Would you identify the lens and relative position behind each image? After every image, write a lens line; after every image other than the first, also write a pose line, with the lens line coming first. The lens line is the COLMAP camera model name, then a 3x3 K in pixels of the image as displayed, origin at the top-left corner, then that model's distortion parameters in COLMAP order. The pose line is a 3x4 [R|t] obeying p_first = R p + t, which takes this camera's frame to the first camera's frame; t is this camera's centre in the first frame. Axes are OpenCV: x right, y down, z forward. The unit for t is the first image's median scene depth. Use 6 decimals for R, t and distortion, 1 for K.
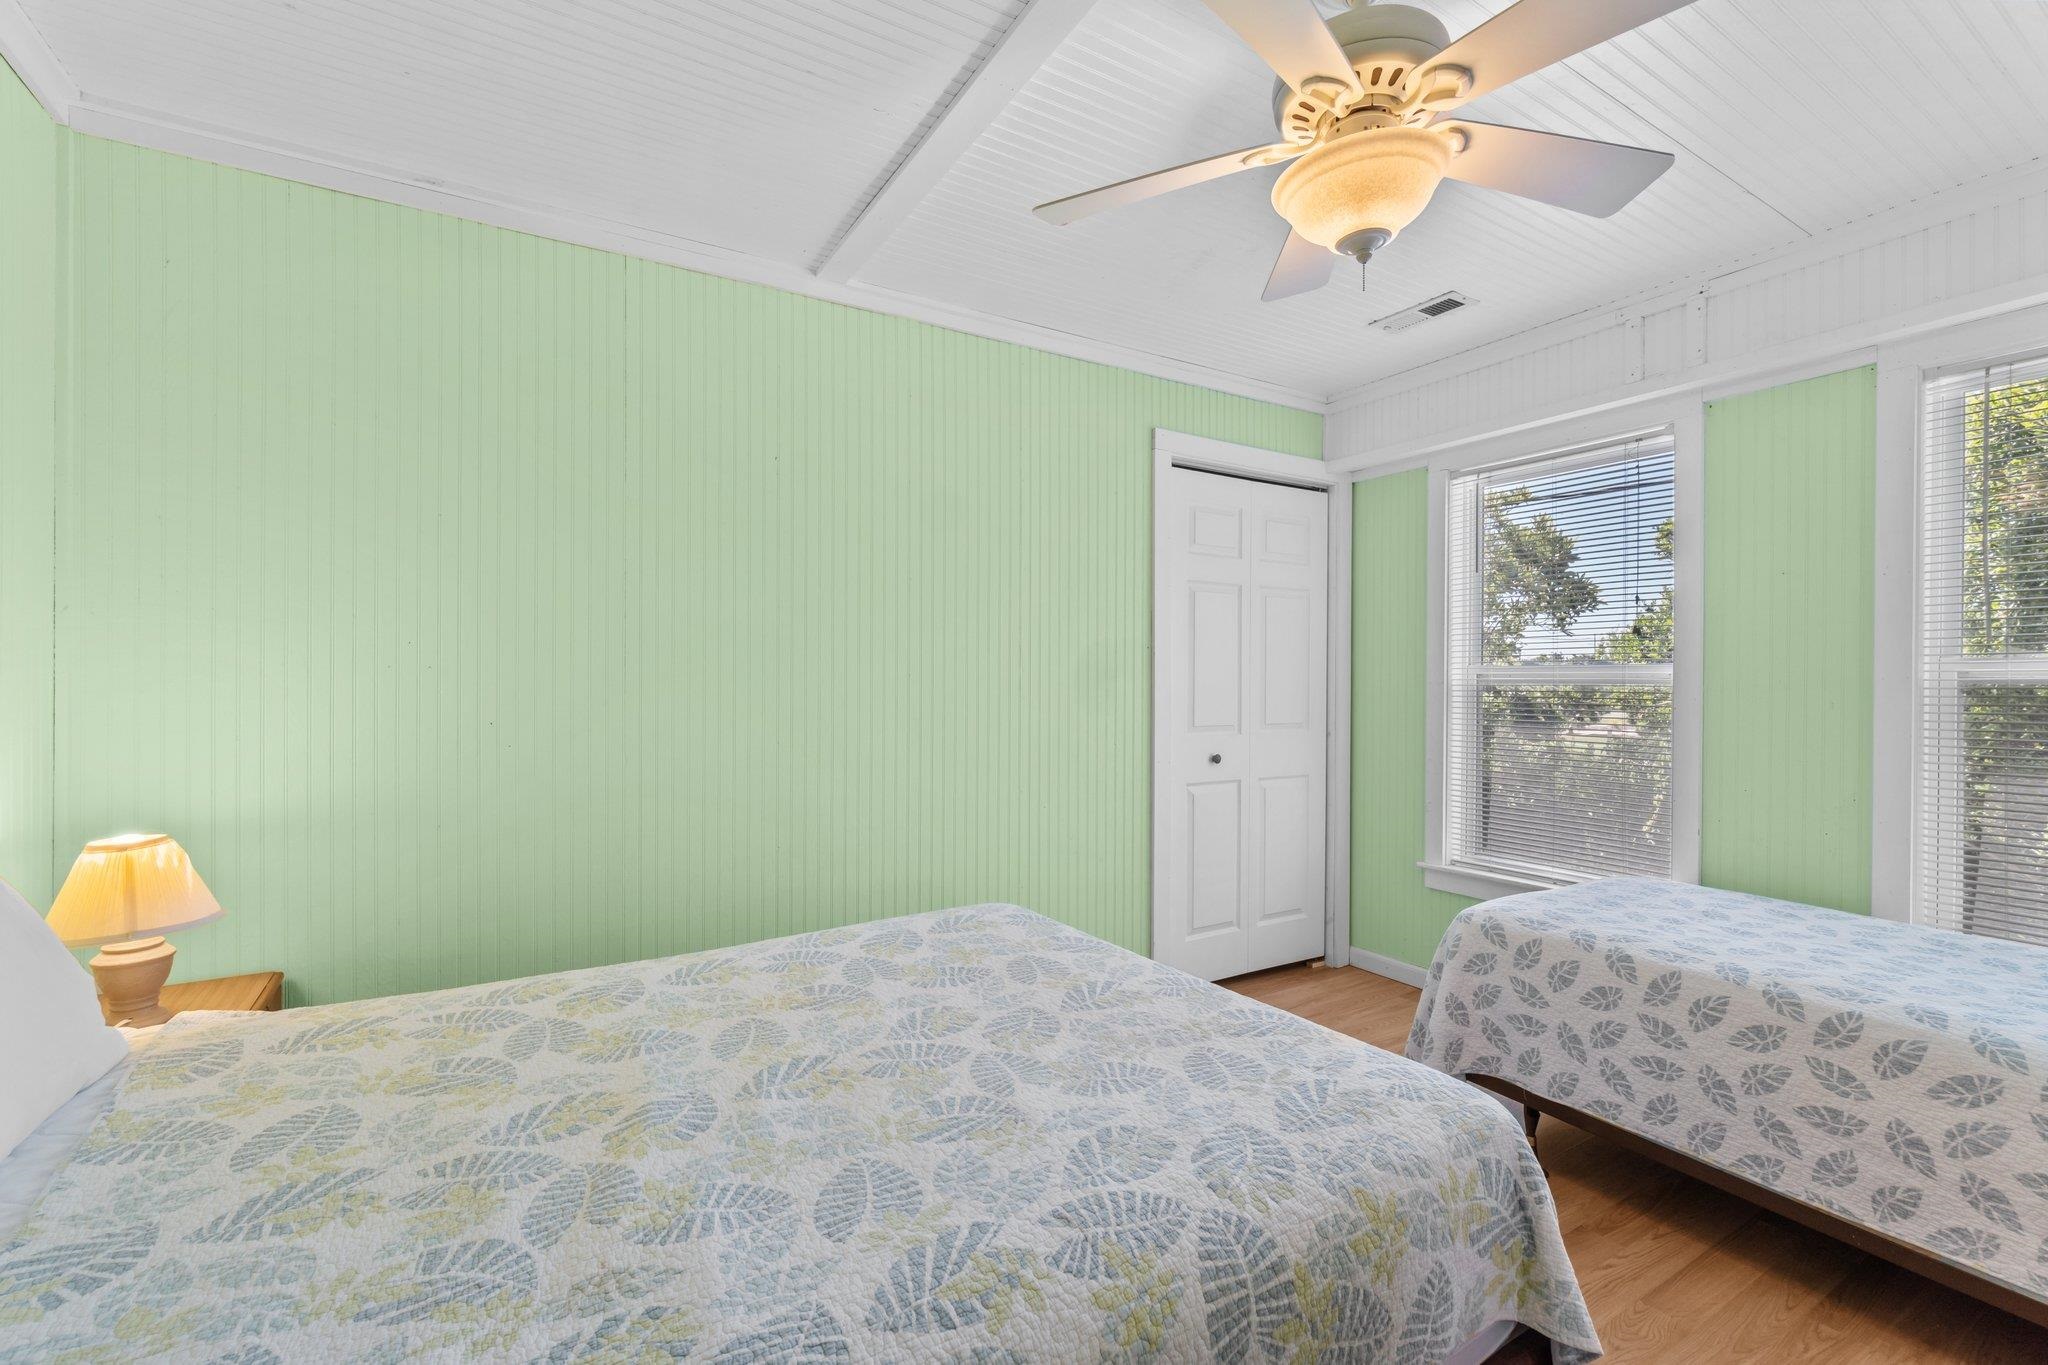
lens RADIAL K [[888.5, 0, 1029.0], [0, 888.5, 678.0], [0, 0, 1]] dist [-0.001094, 0.000008]
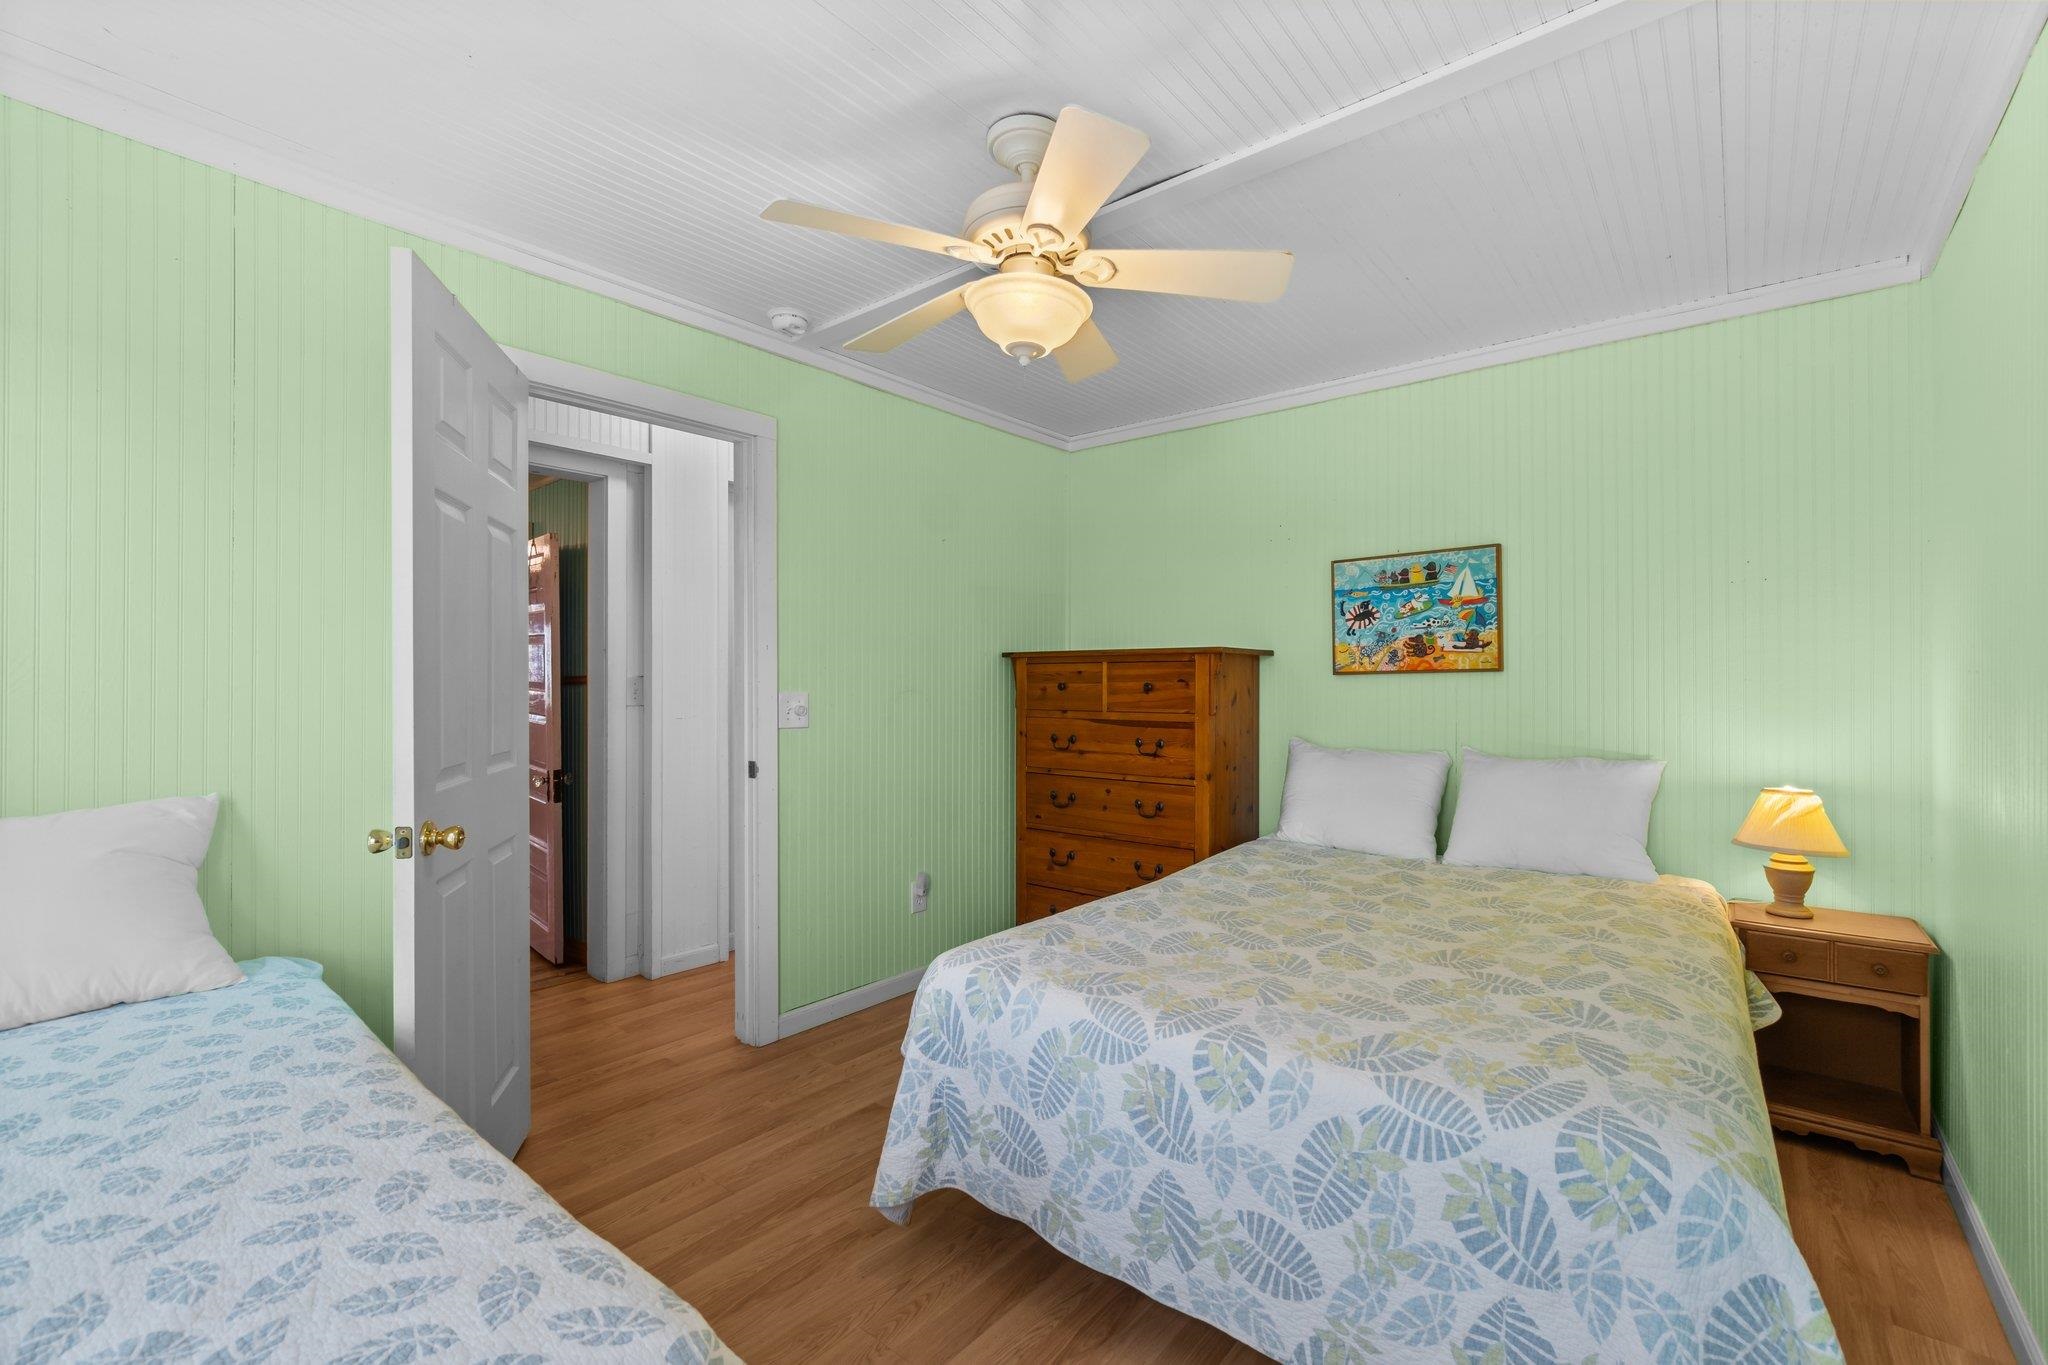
lens RADIAL K [[888.5, 0, 1023.5], [0, 888.5, 682.6], [0, 0, 1]] dist [-0.001094, 0.000008]
pose [[-0.947212, -0.009842, -0.320458, 0.726581], [-0.010427, 0.999946, 0.000109, 0.007431], [0.320440, 0.003445, -0.947263, 2.040300]]
